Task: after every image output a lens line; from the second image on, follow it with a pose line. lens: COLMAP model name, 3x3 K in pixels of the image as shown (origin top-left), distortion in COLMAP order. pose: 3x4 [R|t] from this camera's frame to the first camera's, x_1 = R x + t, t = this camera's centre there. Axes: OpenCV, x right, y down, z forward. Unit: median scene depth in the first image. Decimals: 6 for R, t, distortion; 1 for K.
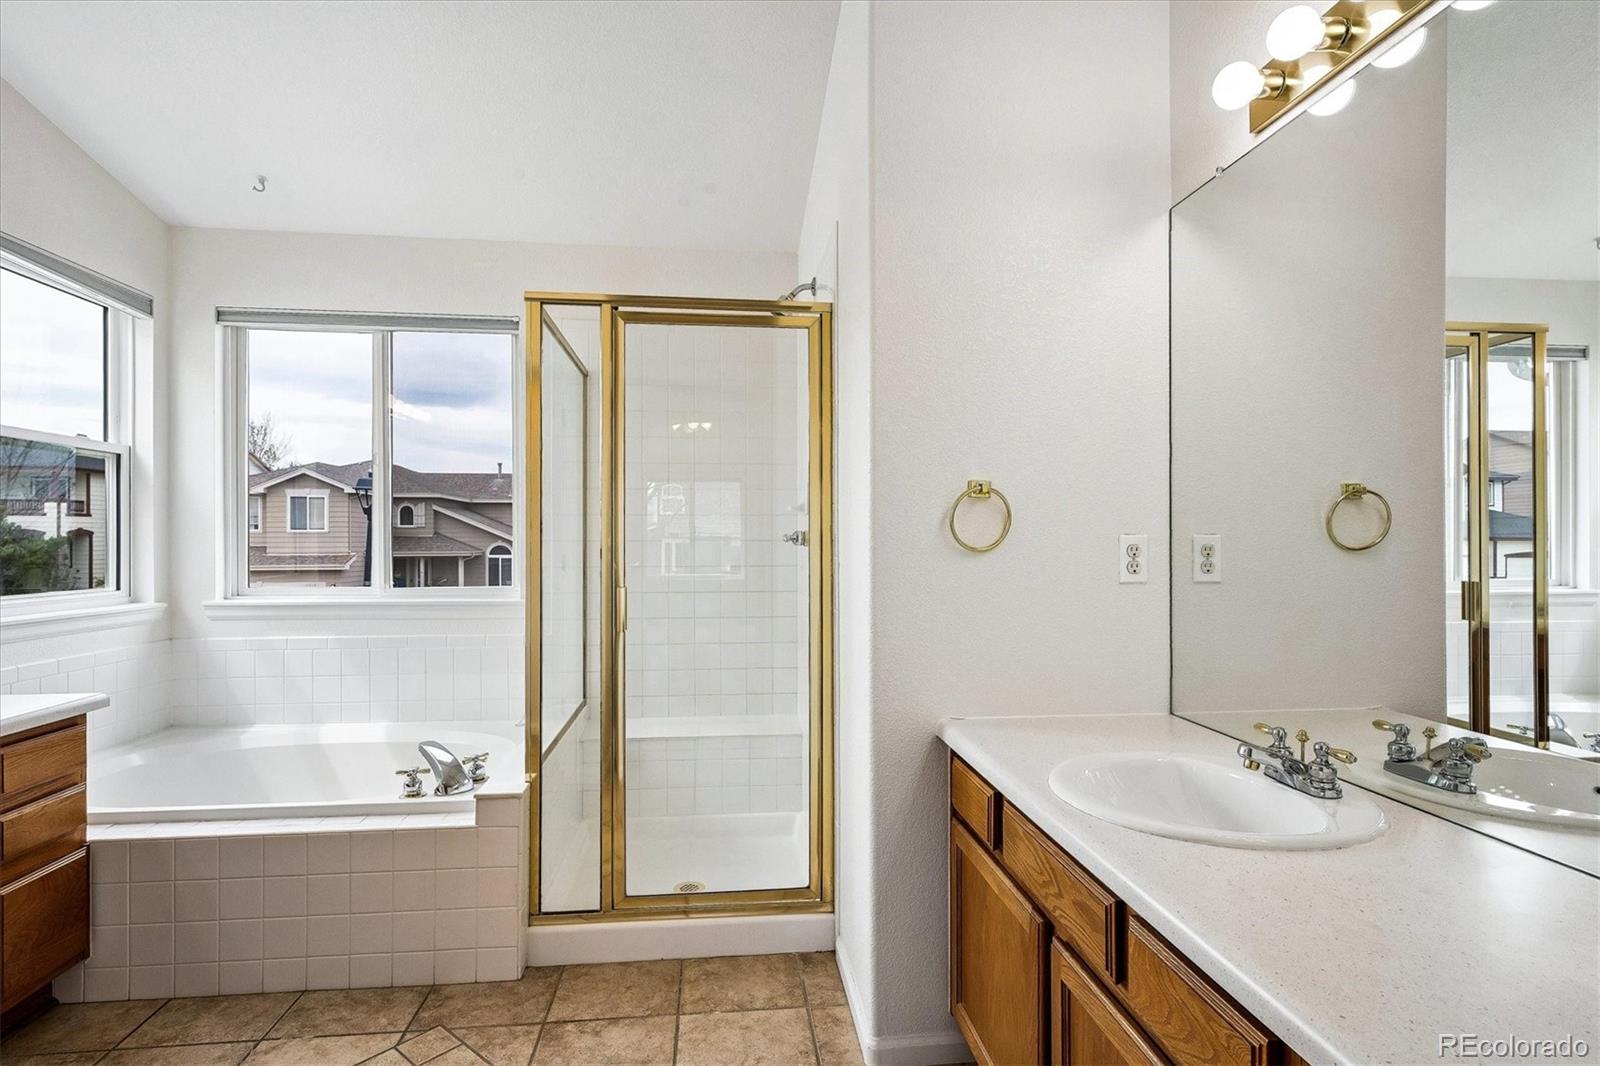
lens RADIAL K [[790.1, 0, 803.3], [0, 790.1, 539.0], [0, 0, 1]] dist [-0.002960, 0.000181]
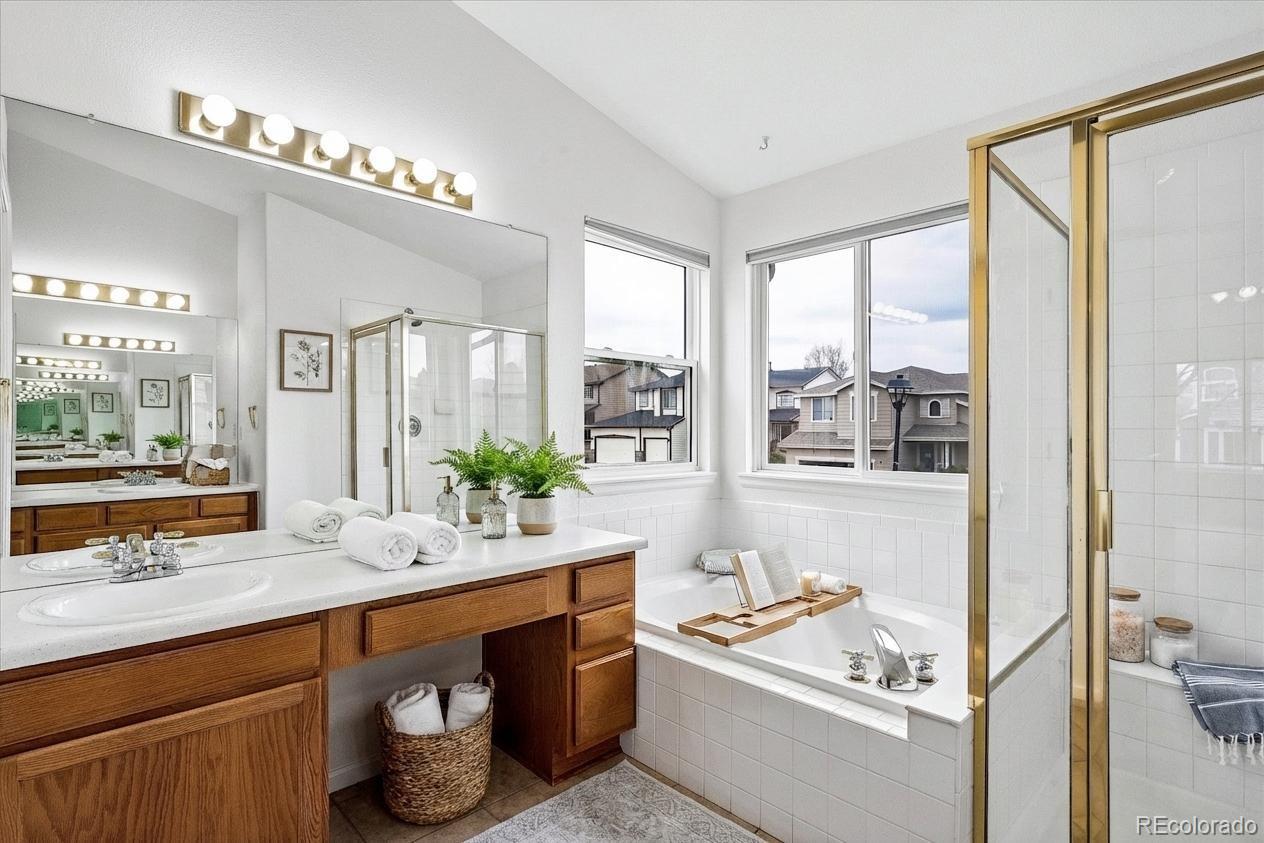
lens RADIAL K [[624.2, 0, 634.6], [0, 624.2, 426.3], [0, 0, 1]] dist [-0.002960, 0.000181]
pose [[0.606565, 0.001832, -0.795032, -0.028896], [-0.003009, 0.999995, 0.000009, 0.000713], [0.795029, 0.002387, 0.606567, 0.270646]]
